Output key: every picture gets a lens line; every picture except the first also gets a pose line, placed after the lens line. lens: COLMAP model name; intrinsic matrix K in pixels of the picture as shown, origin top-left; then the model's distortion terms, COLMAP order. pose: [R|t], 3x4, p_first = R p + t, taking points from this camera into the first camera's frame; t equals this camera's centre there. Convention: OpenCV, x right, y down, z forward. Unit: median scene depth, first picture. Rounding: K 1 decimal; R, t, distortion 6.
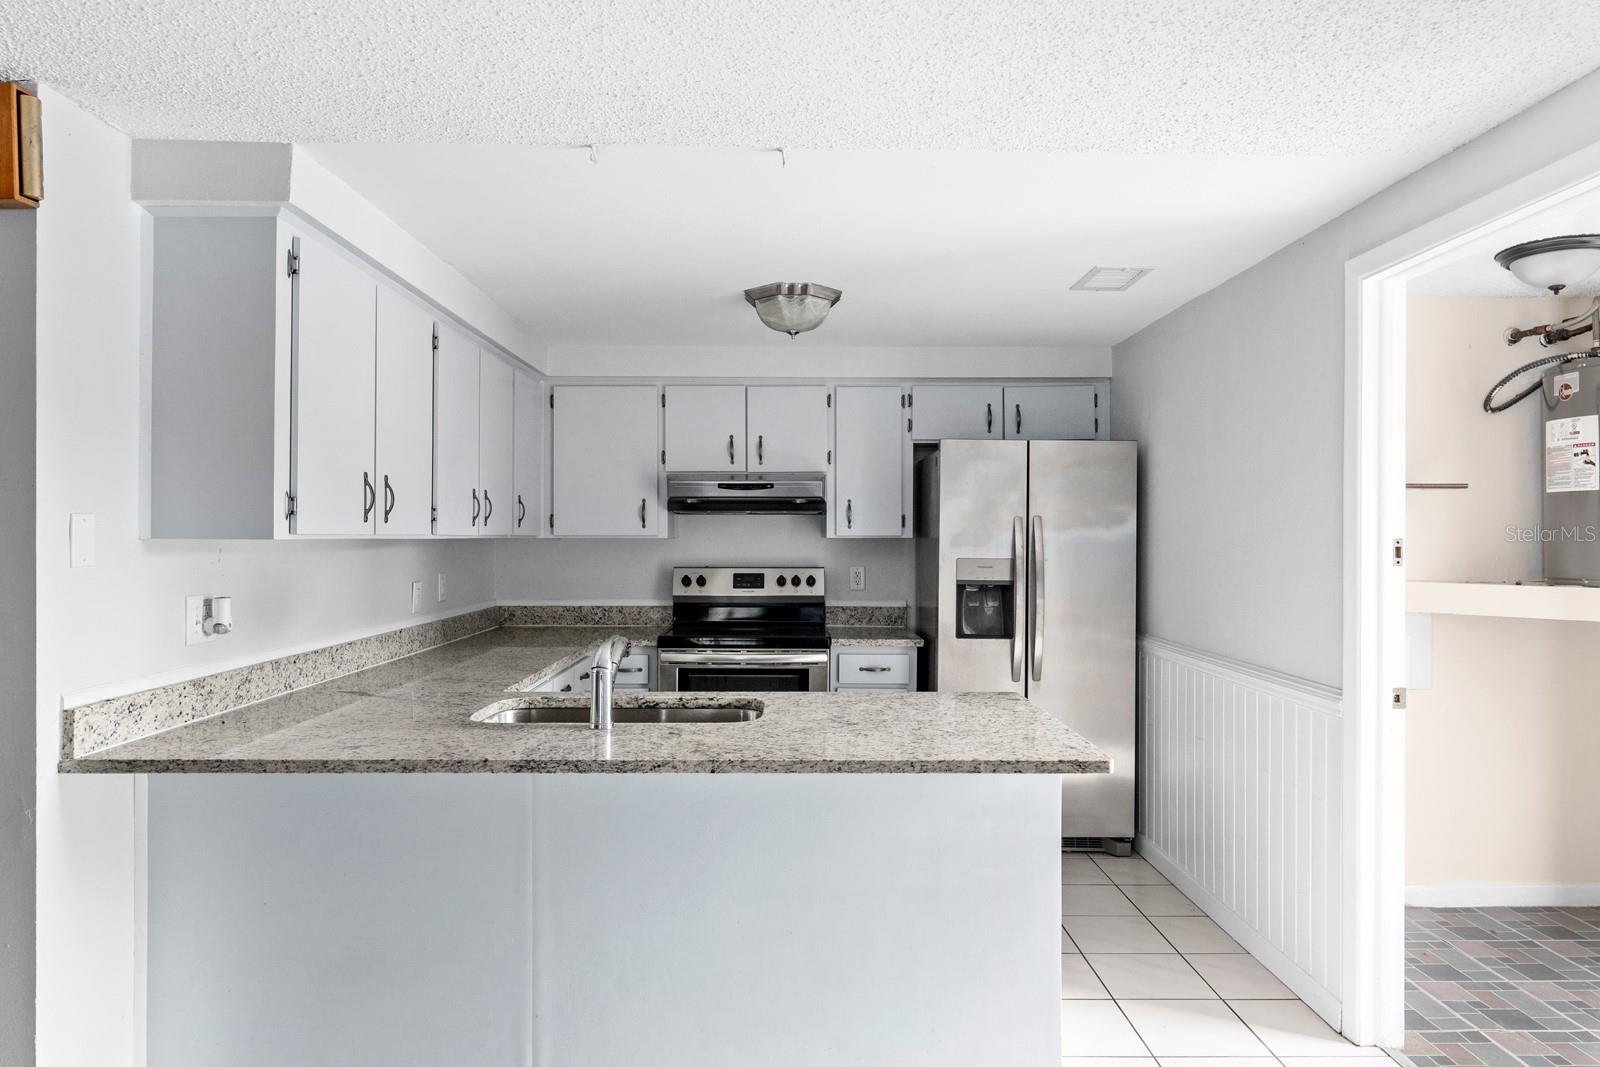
lens RADIAL K [[995.2, 0, 798.0], [0, 995.2, 528.9], [0, 0, 1]] dist [0.003244, 0.000269]
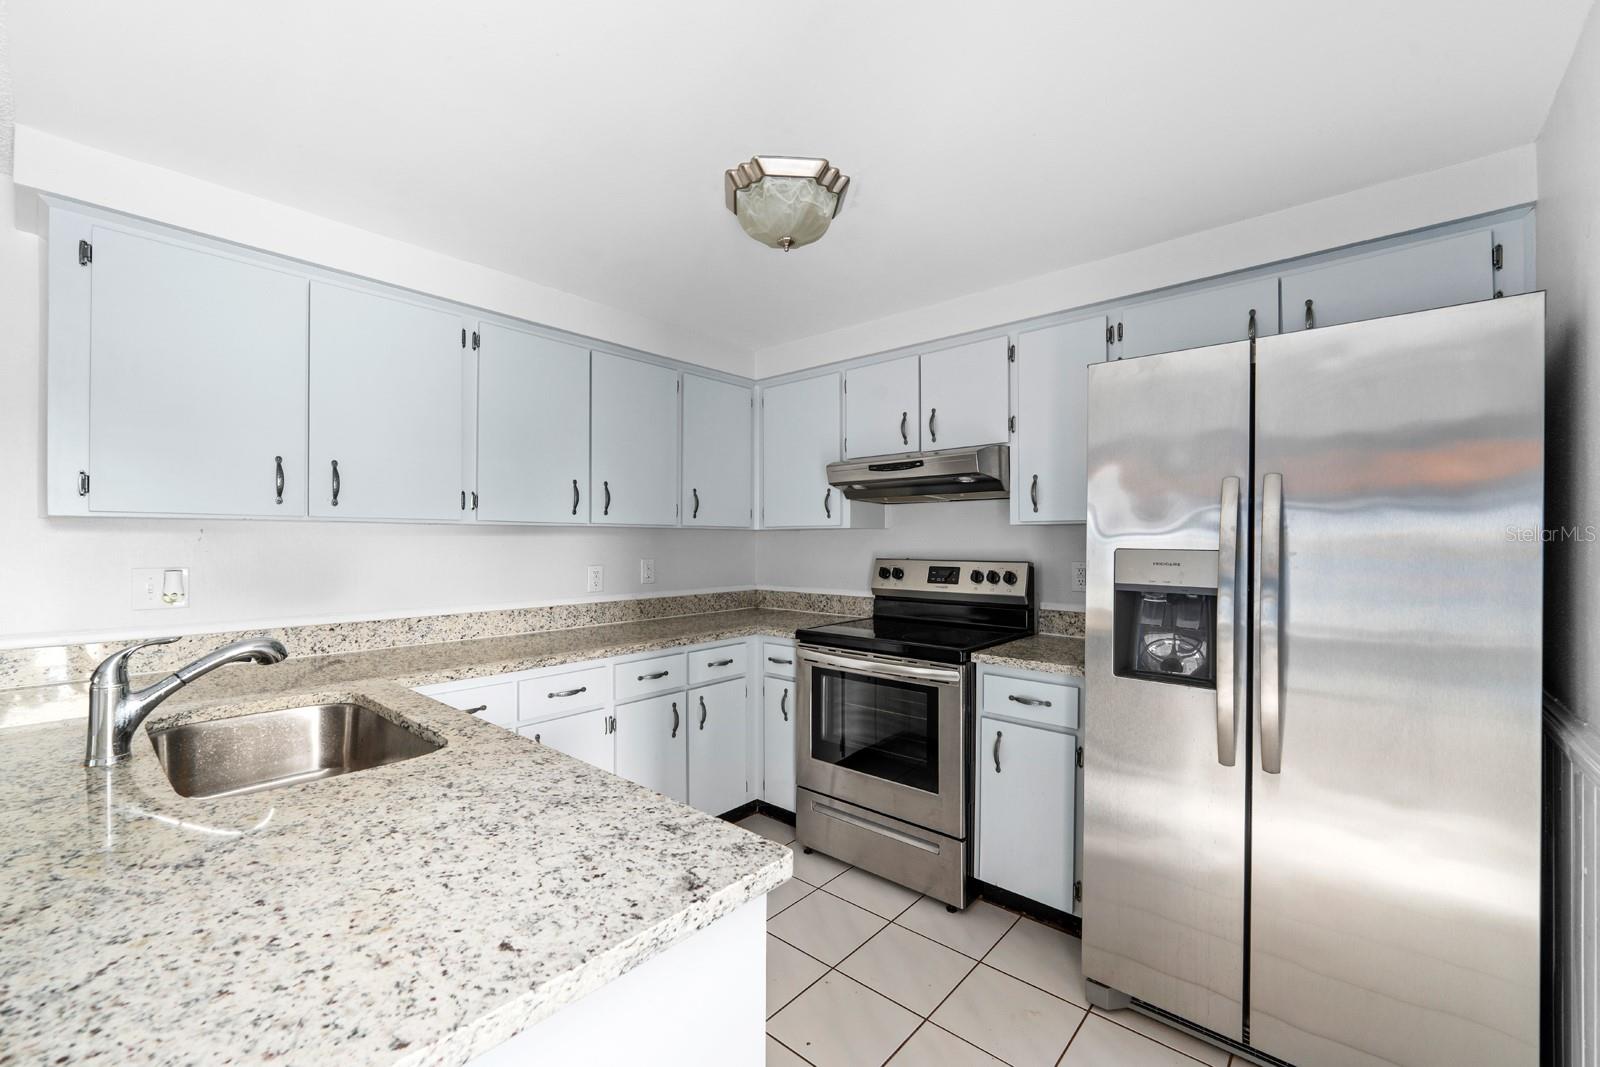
lens RADIAL K [[655.5, 0, 797.2], [0, 655.5, 539.6], [0, 0, 1]] dist [0.001302, -0.000183]
pose [[0.746209, -0.001941, -0.665709, 0.255417], [0.005277, 0.999982, 0.003000, 0.018518], [0.665691, -0.005751, 0.746205, 0.493987]]
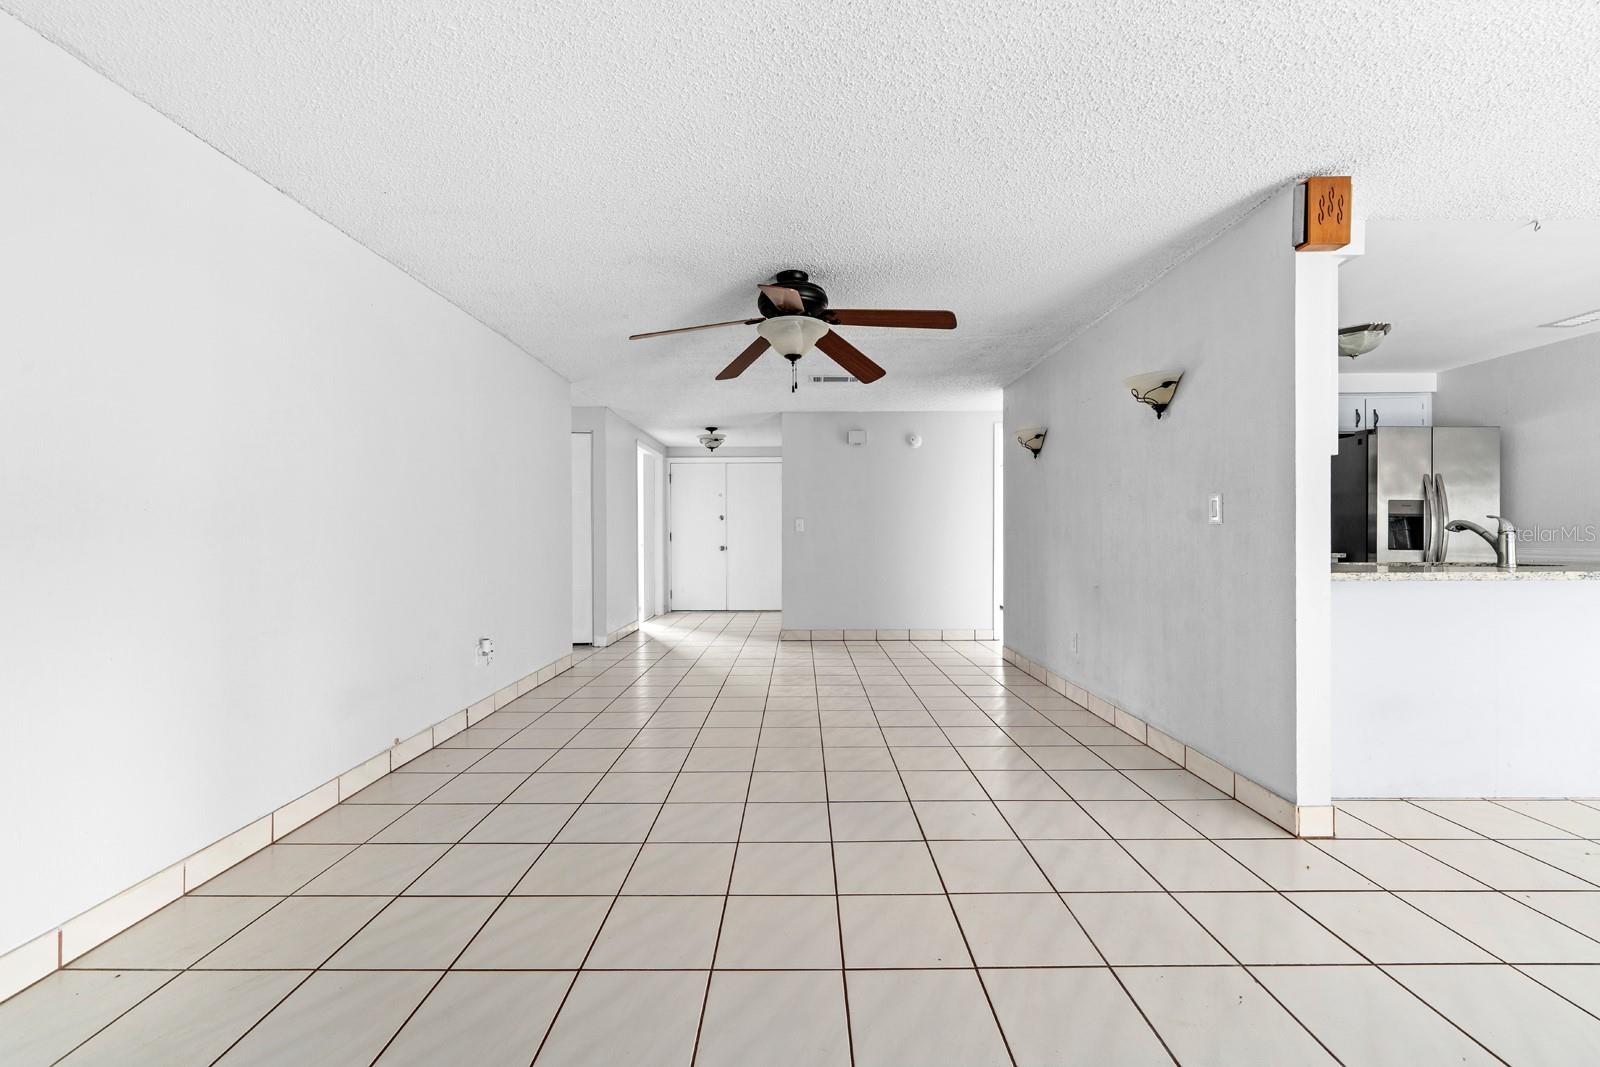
lens RADIAL K [[655.5, 0, 802.0], [0, 655.5, 539.1], [0, 0, 1]] dist [0.001302, -0.000183]
pose [[0.999967, 0.002984, -0.007521, -0.694563], [-0.002957, 0.999989, 0.003632, 0.081914], [0.007531, -0.003610, 0.999965, -0.053438]]
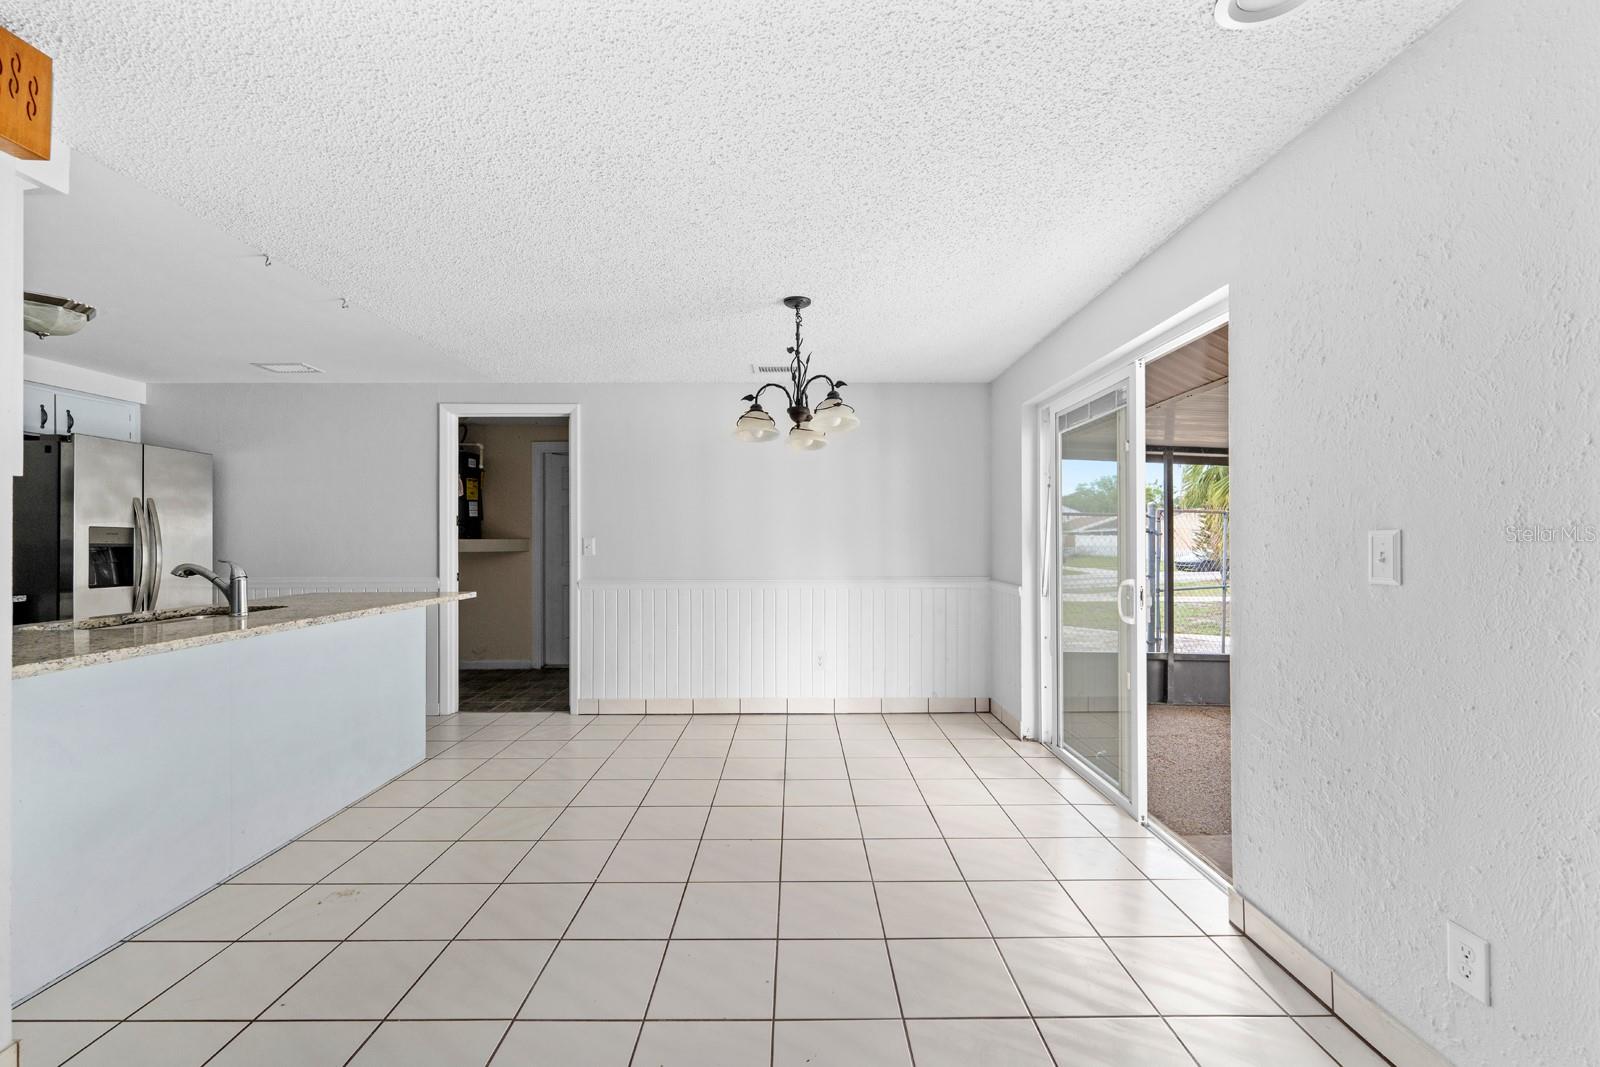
lens RADIAL K [[655.5, 0, 796.5], [0, 655.5, 537.9], [0, 0, 1]] dist [0.001302, -0.000183]
pose [[0.015245, 0.010676, 0.999827, -0.609265], [0.005068, 0.999929, -0.010754, 0.052382], [-0.999871, 0.005231, 0.015190, 0.062473]]
